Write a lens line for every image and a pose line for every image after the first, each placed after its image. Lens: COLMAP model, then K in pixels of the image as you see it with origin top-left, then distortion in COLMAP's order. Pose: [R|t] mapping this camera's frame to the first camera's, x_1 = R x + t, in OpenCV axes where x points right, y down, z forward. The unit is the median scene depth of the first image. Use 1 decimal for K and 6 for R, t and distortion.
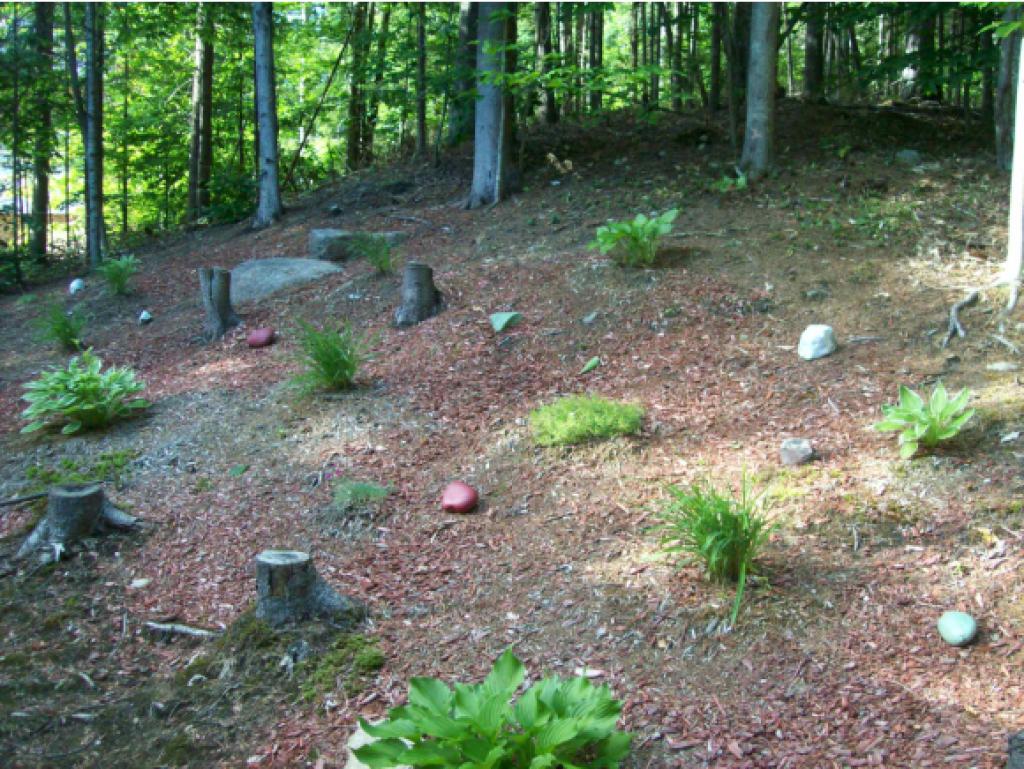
lens RADIAL K [[1087.6, 0, 512.0], [0, 1087.6, 384.5], [0, 0, 1]] dist [-0.192290, 0.163602]
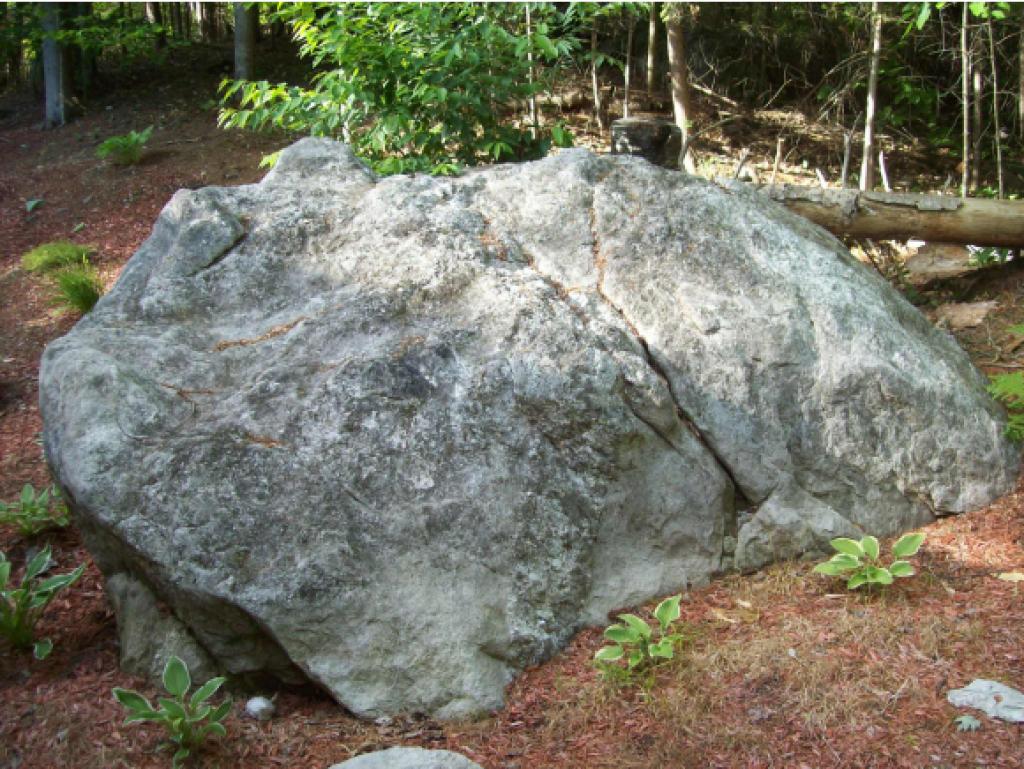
lens RADIAL K [[1087.6, 0, 512.0], [0, 1087.6, 384.5], [0, 0, 1]] dist [-0.192290, 0.163602]
pose [[0.966814, -0.078168, 0.243231, 0.254074], [0.056757, 0.993969, 0.093833, 0.088963], [-0.249099, -0.076914, 0.965419, -0.595412]]
